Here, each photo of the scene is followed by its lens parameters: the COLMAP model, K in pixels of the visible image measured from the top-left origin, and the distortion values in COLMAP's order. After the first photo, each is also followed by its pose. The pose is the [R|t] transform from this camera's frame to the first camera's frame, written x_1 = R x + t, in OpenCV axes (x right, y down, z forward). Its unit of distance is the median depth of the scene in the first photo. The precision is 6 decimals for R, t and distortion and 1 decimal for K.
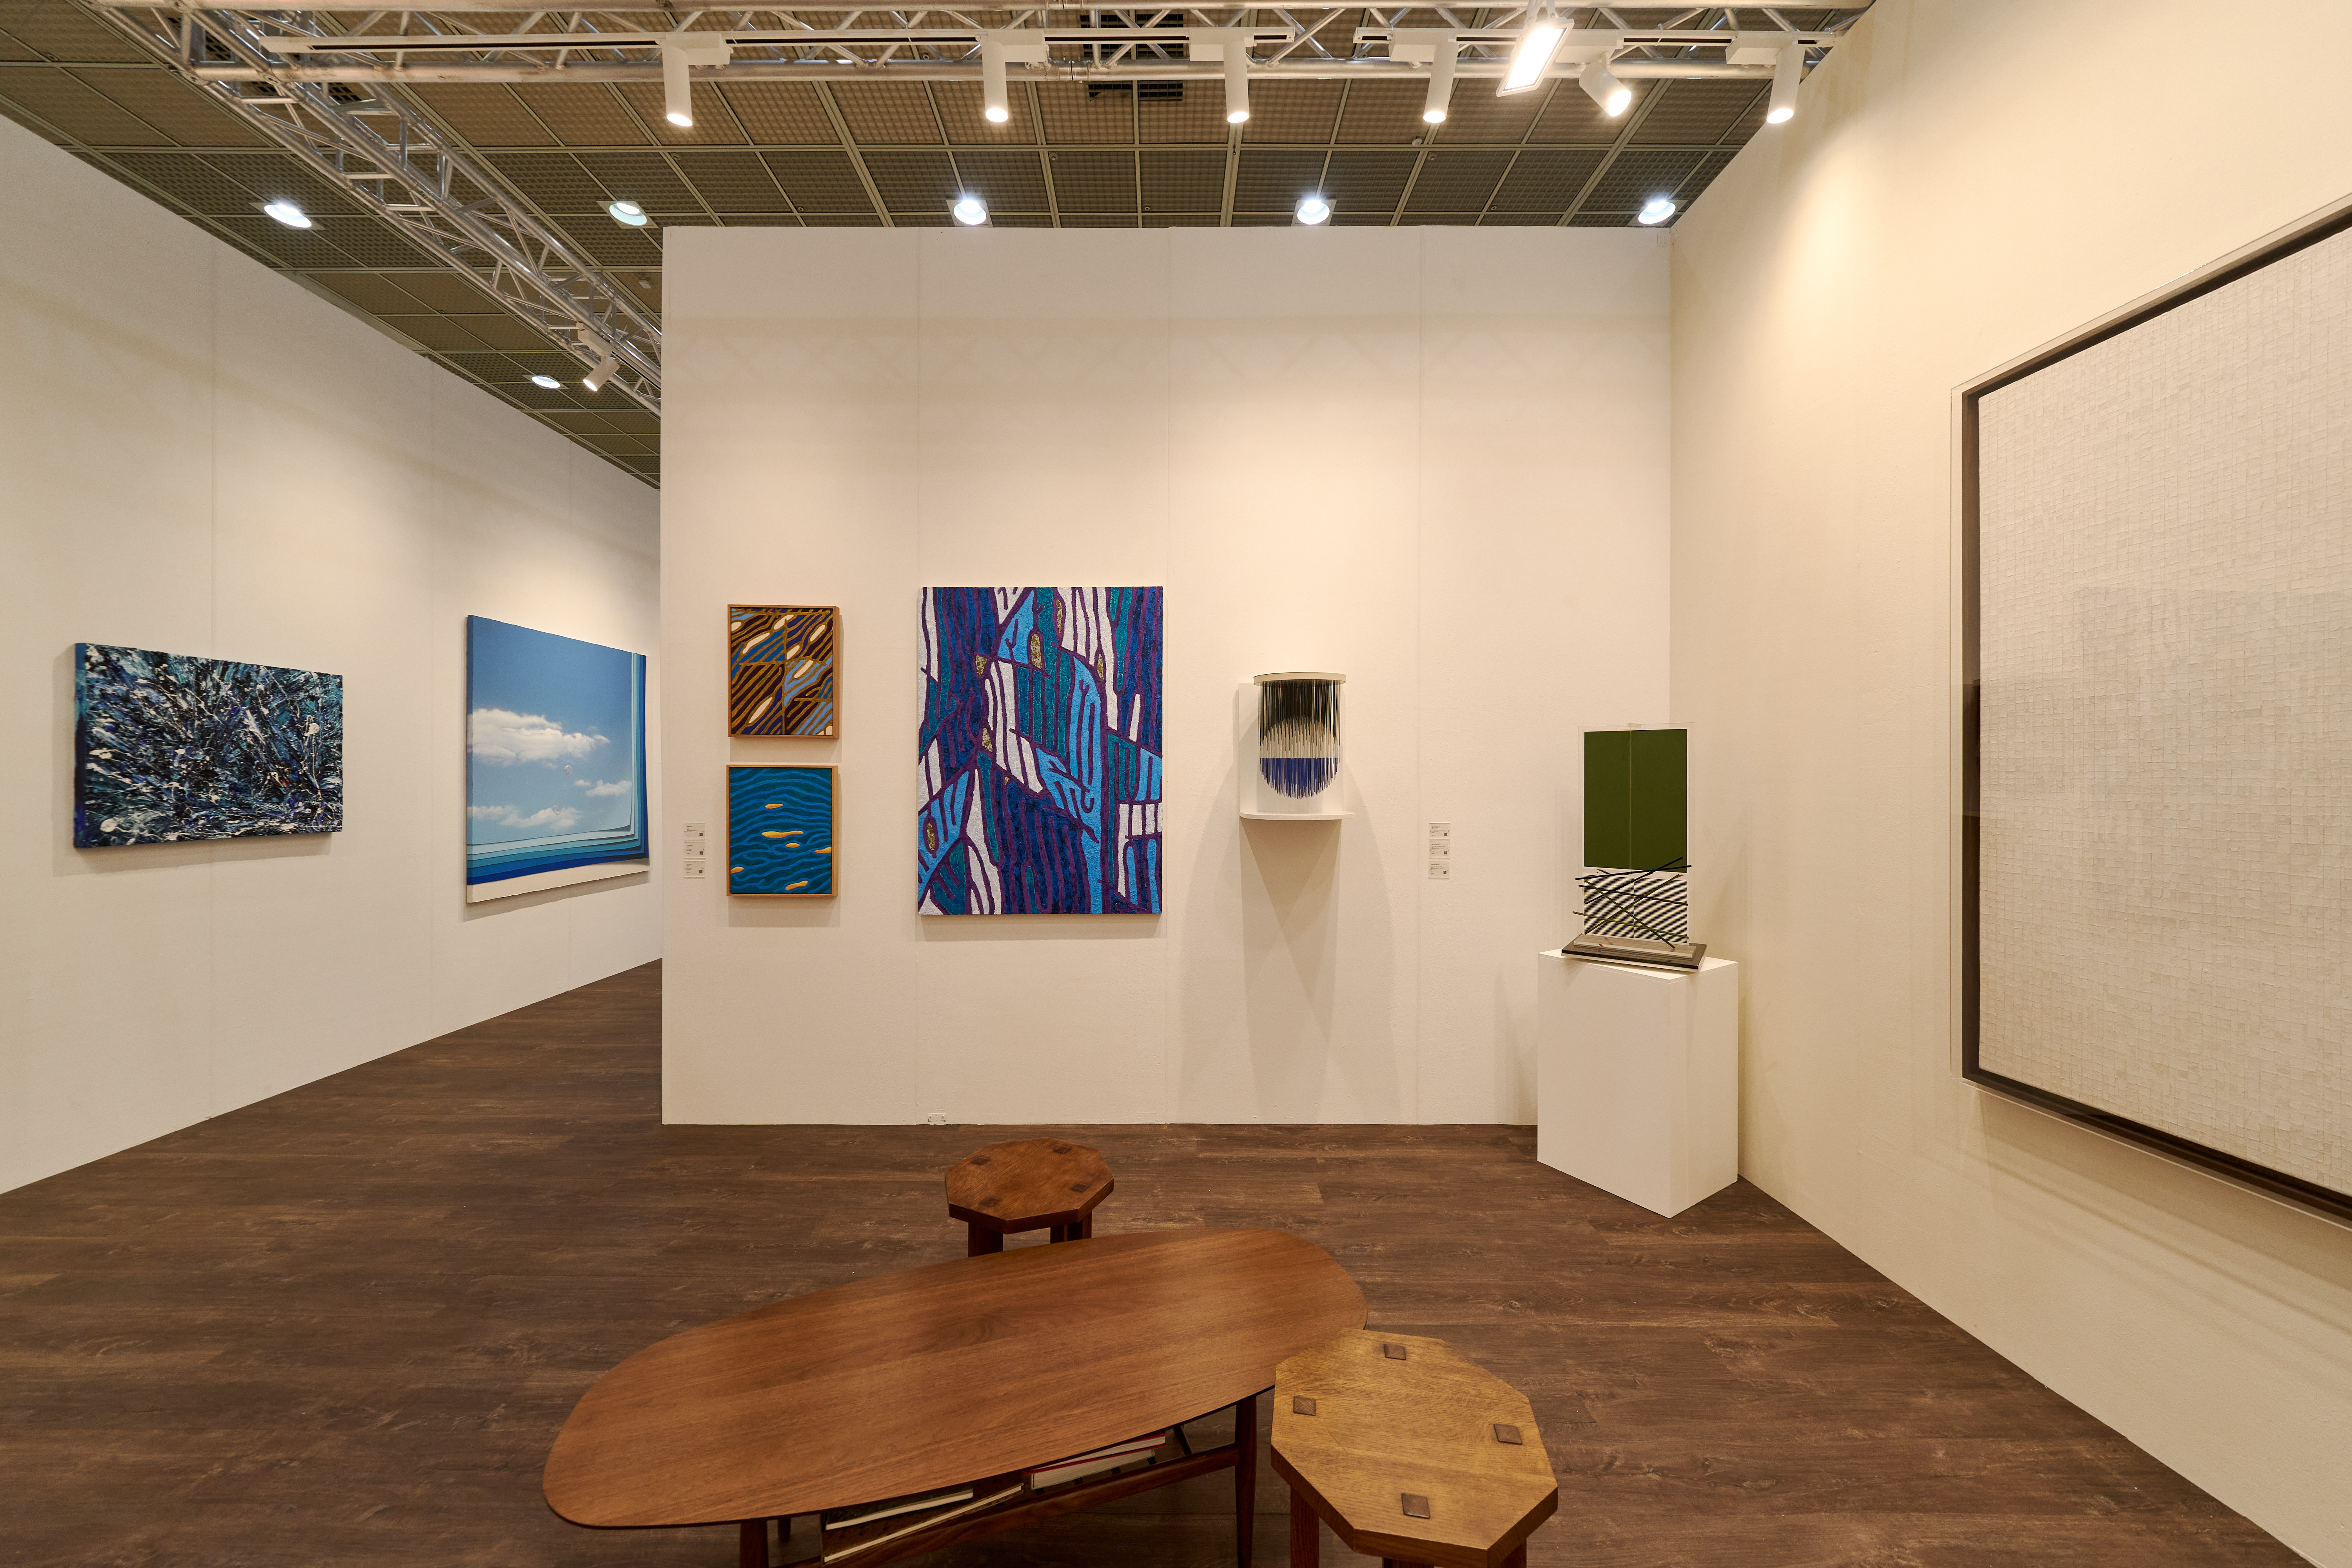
lens RADIAL K [[810.5, 0, 1180.0], [0, 810.5, 779.6], [0, 0, 1]] dist [-0.007846, -0.000150]
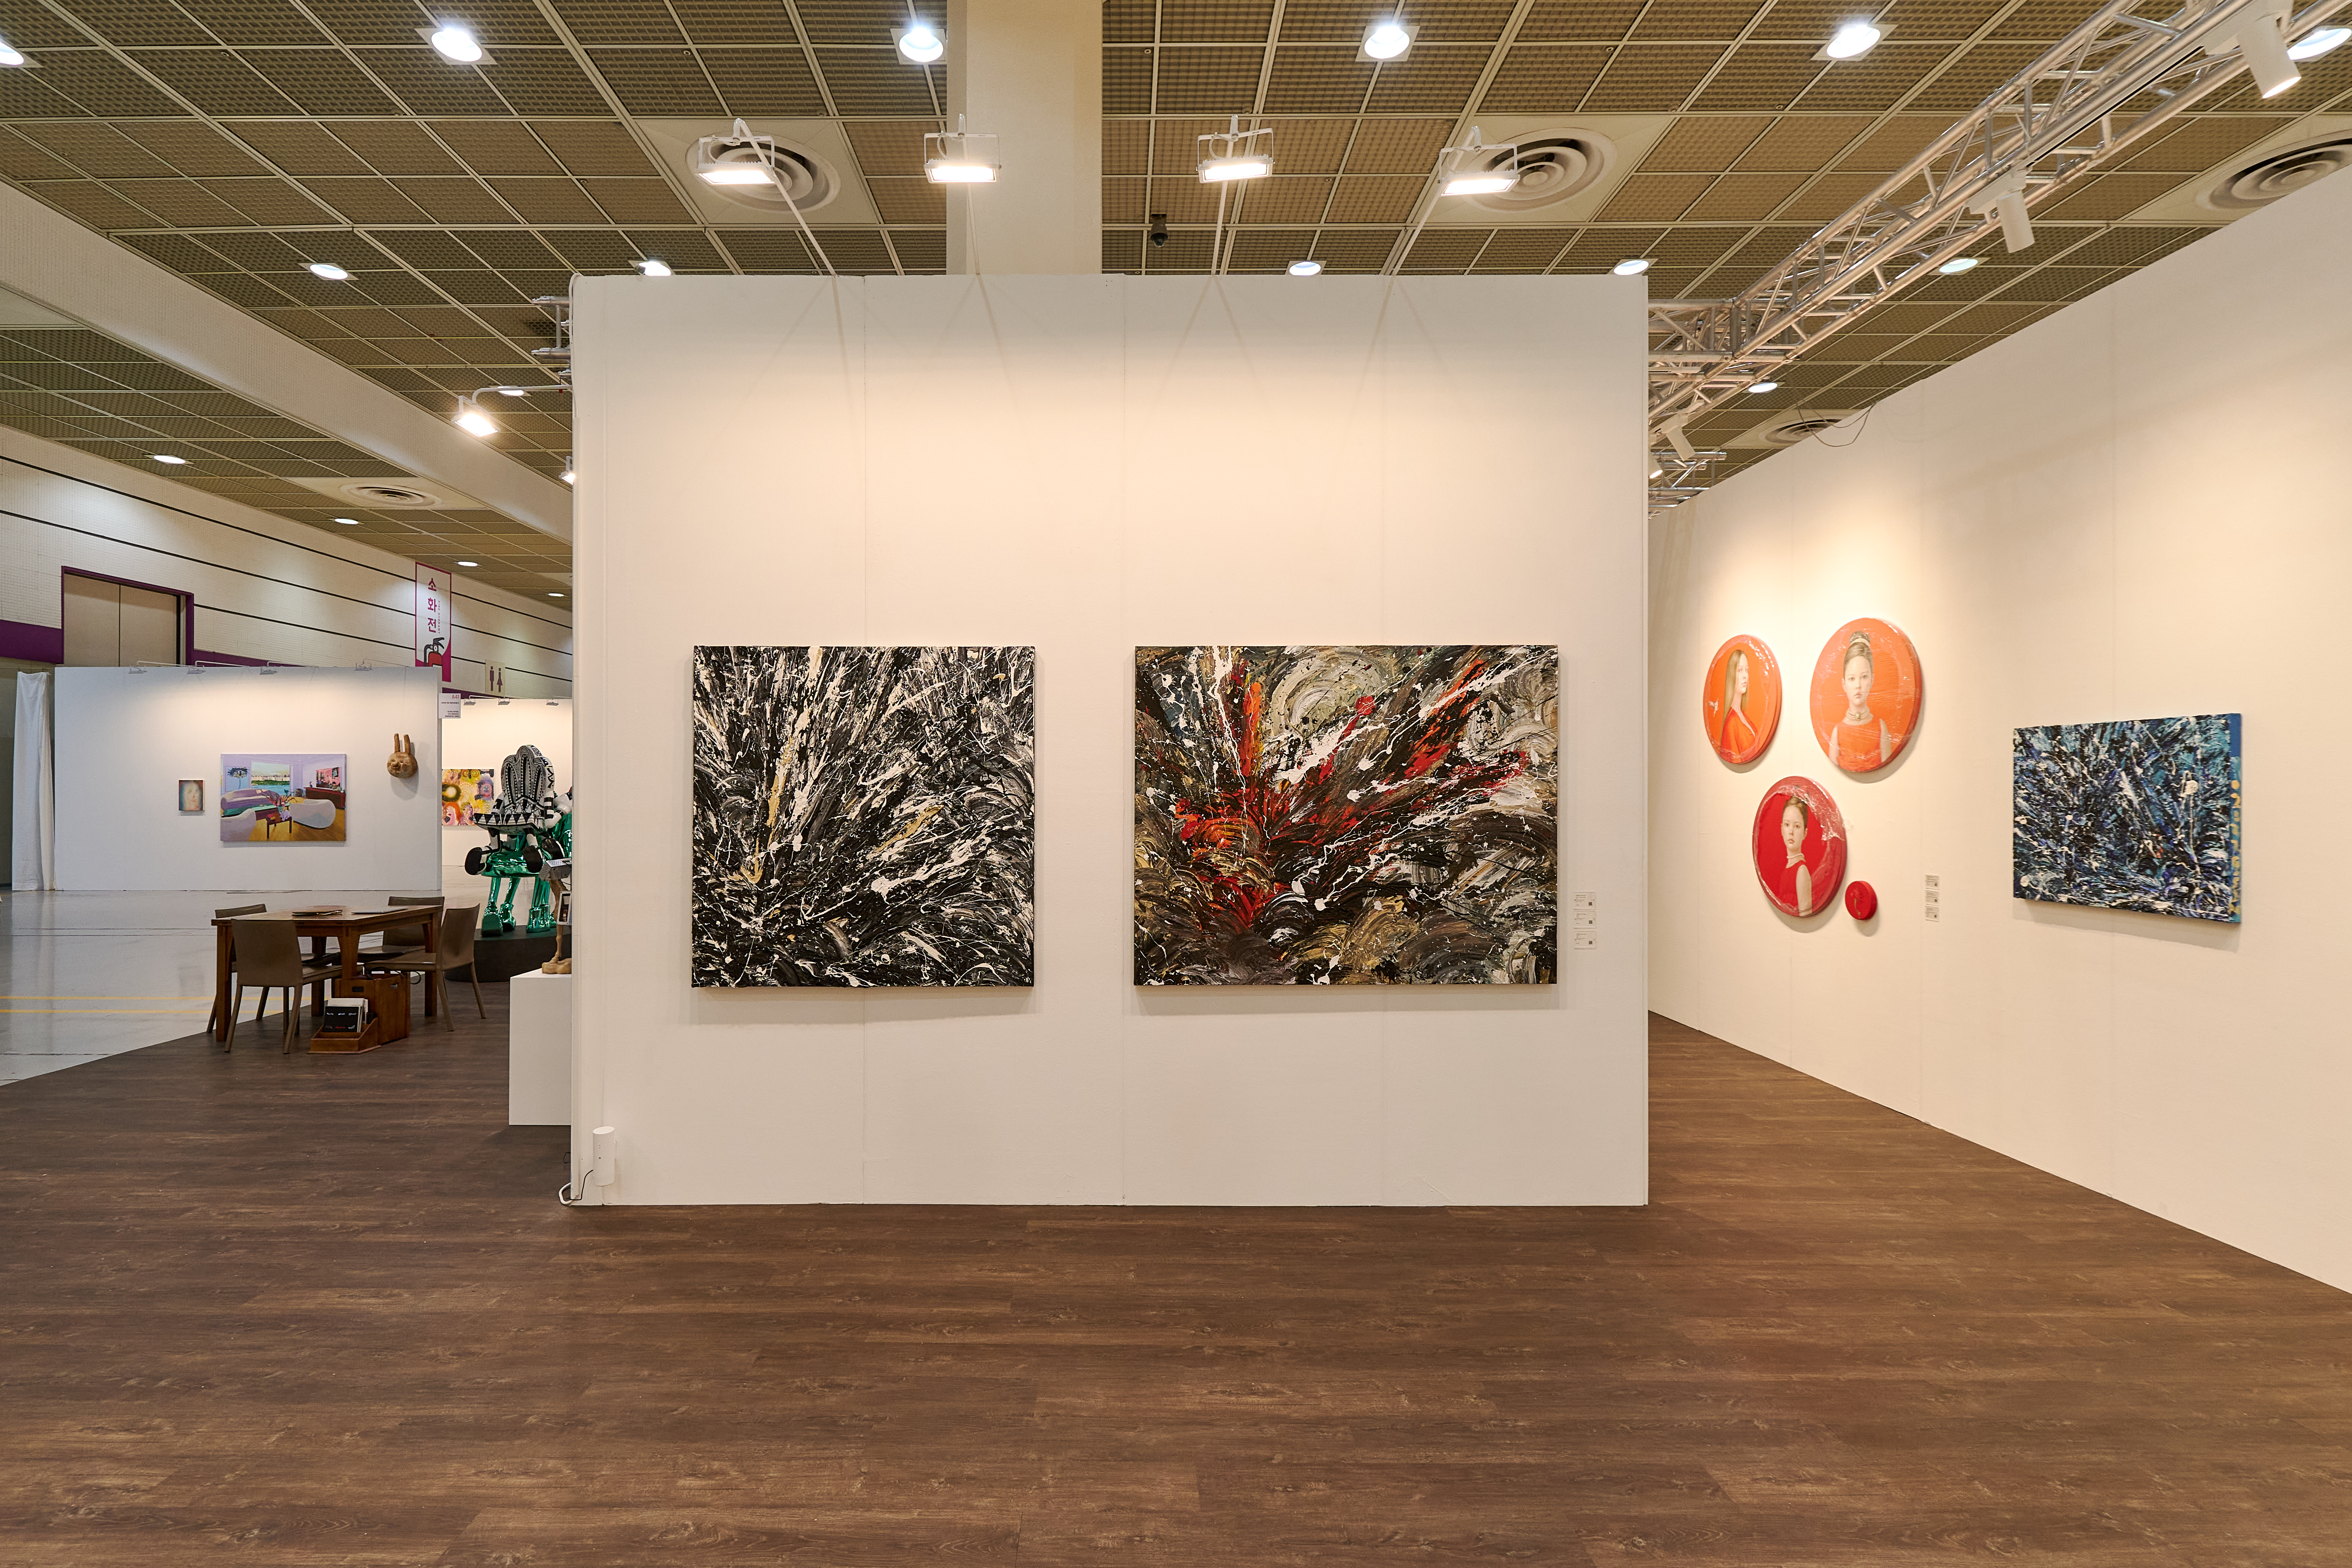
lens RADIAL K [[1123.3, 0, 1168.9], [0, 1123.3, 792.2], [0, 0, 1]] dist [-0.002112, 0.000179]
pose [[-0.999969, -0.000417, -0.007923, -0.057357], [-0.000434, 0.999998, 0.002100, -0.062403], [0.007923, 0.002104, -0.999966, 2.166876]]
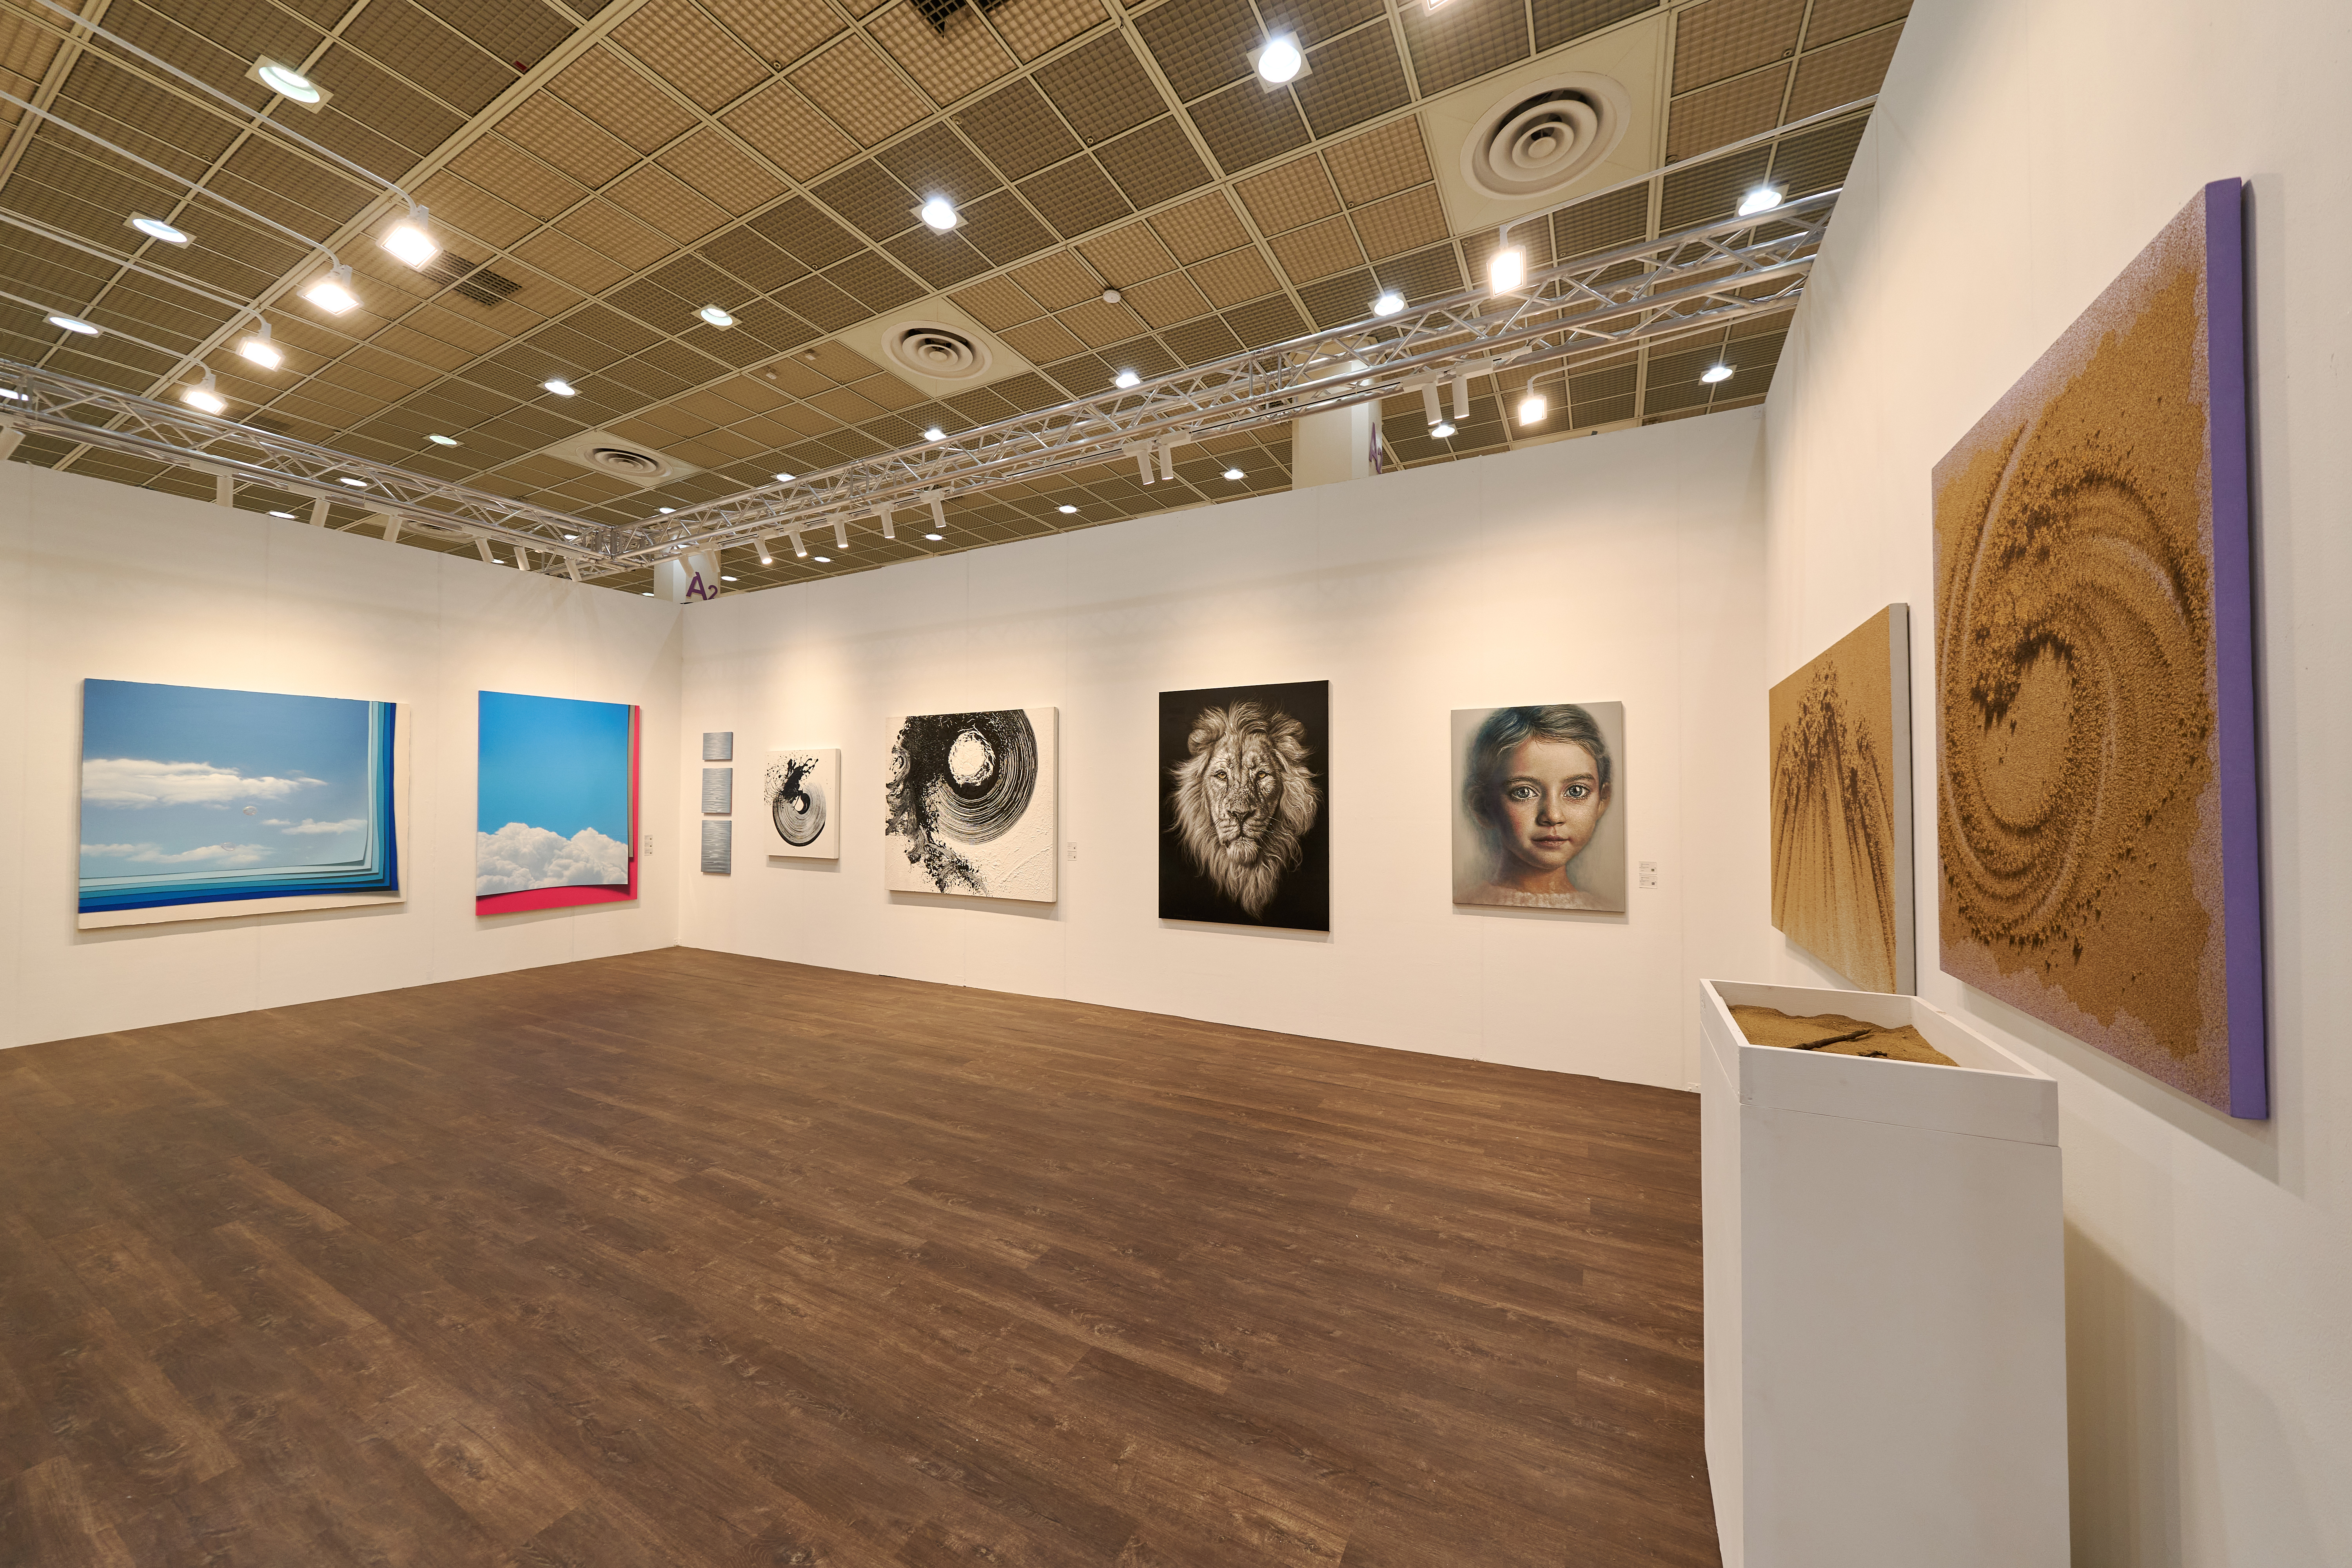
lens RADIAL K [[810.5, 0, 1184.1], [0, 810.5, 790.4], [0, 0, 1]] dist [-0.007846, -0.000150]
pose [[0.889554, -0.008256, -0.456755, 1.312733], [0.000422, 0.999851, -0.017251, -0.029808], [0.456830, 0.015153, 0.889425, 0.892794]]
